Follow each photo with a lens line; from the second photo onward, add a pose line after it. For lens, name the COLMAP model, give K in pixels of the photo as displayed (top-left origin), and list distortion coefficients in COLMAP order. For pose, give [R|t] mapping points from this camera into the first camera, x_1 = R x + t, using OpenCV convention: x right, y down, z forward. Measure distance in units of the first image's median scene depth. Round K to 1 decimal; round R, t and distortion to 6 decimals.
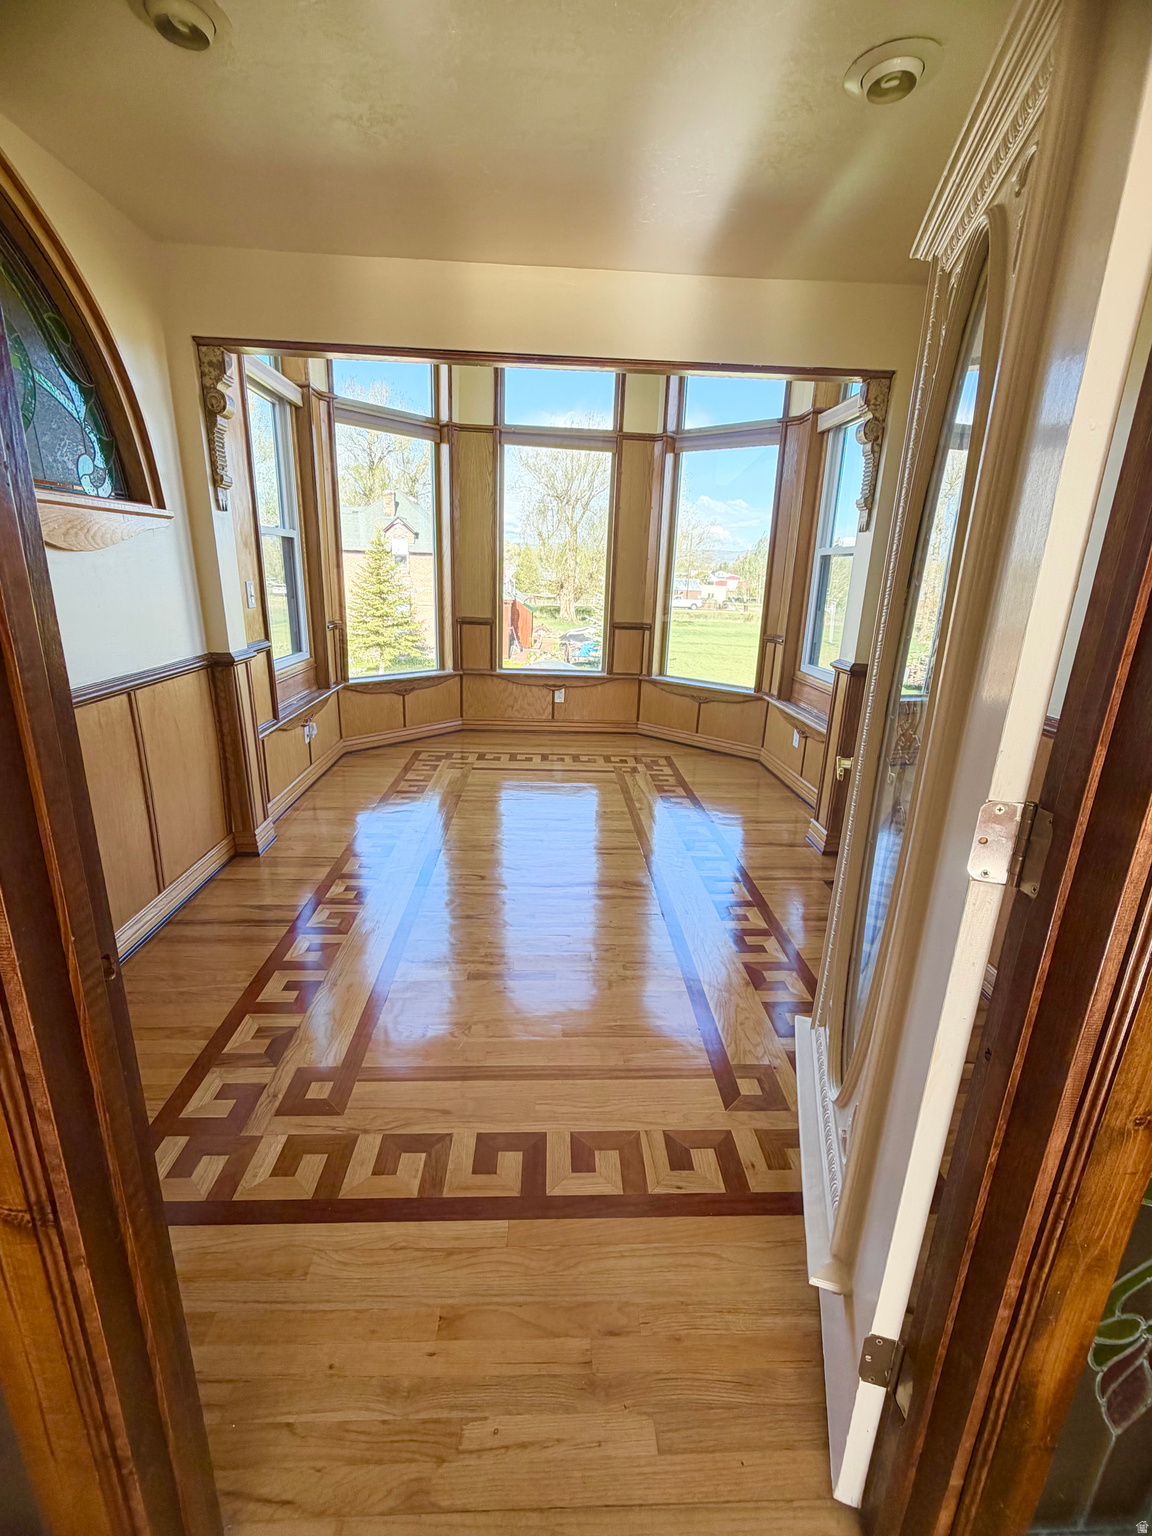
lens RADIAL K [[672.0, 0, 576.0], [0, 672.0, 768.0], [0, 0, 1]] dist [0.002424, 0.000689]
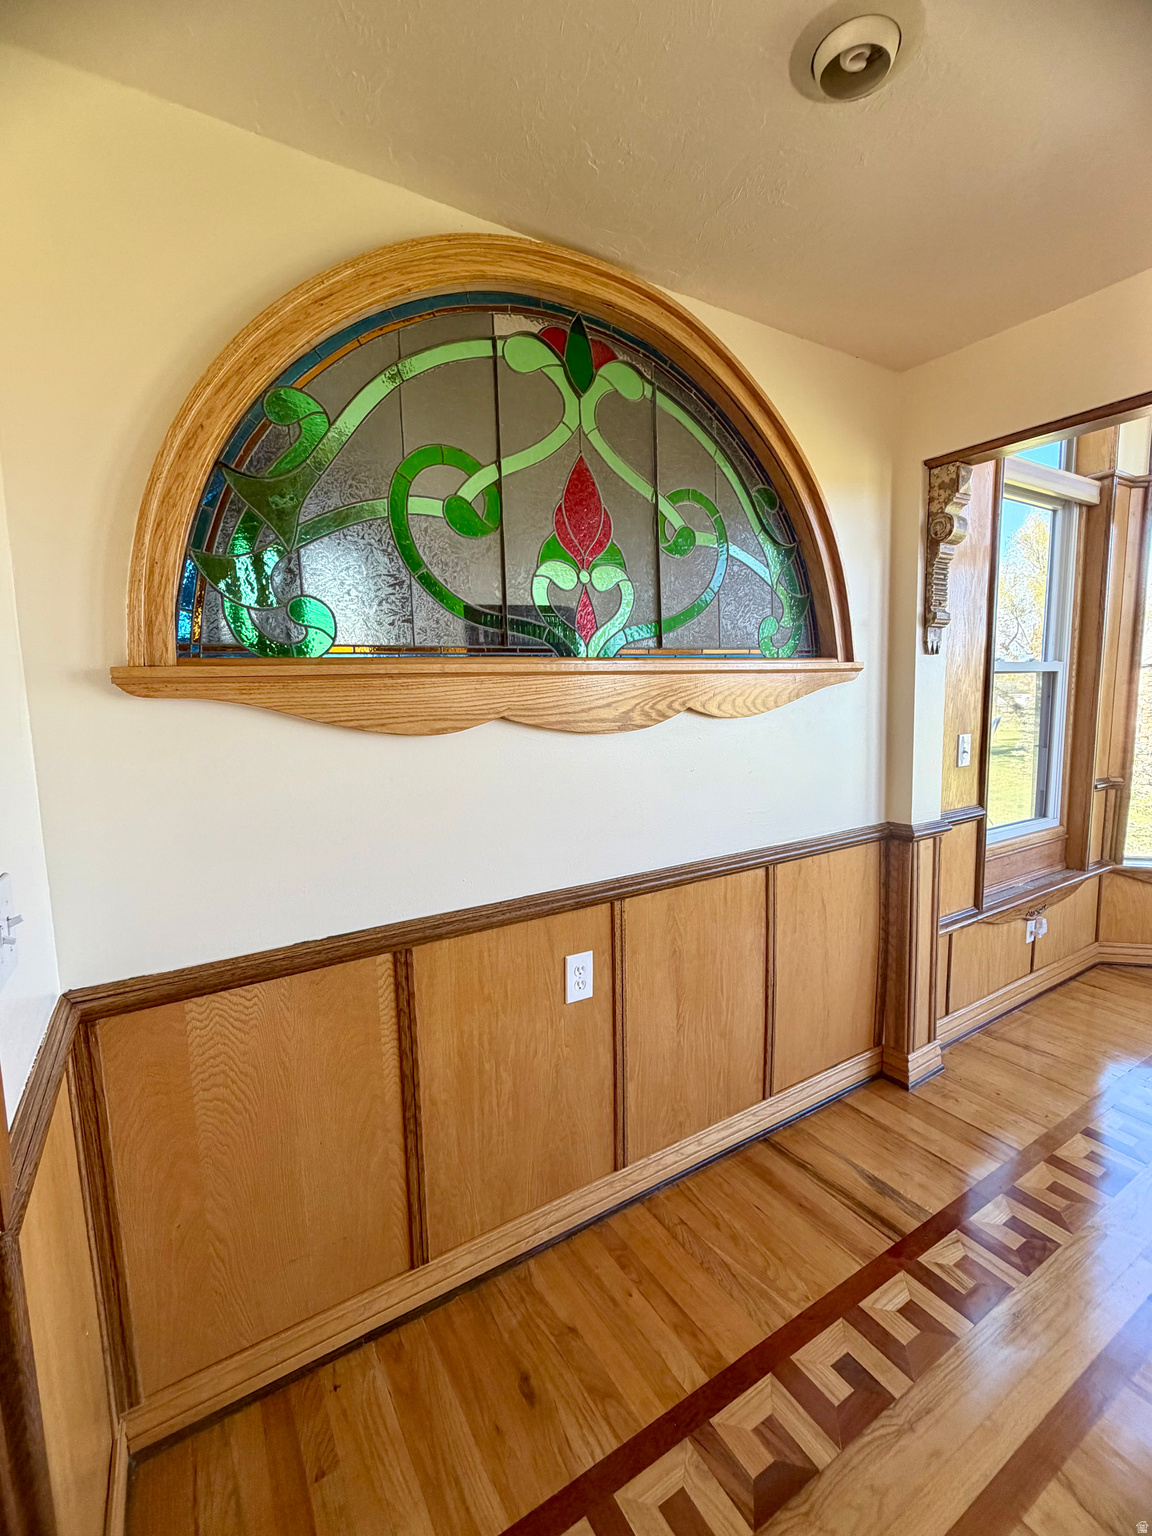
lens RADIAL K [[672.0, 0, 576.0], [0, 672.0, 768.0], [0, 0, 1]] dist [0.002424, 0.000689]
pose [[0.483509, 0.059328, -0.873327, -0.015385], [-0.211874, 0.975965, -0.051002, -0.110218], [0.849311, 0.209695, 0.484458, 0.258205]]
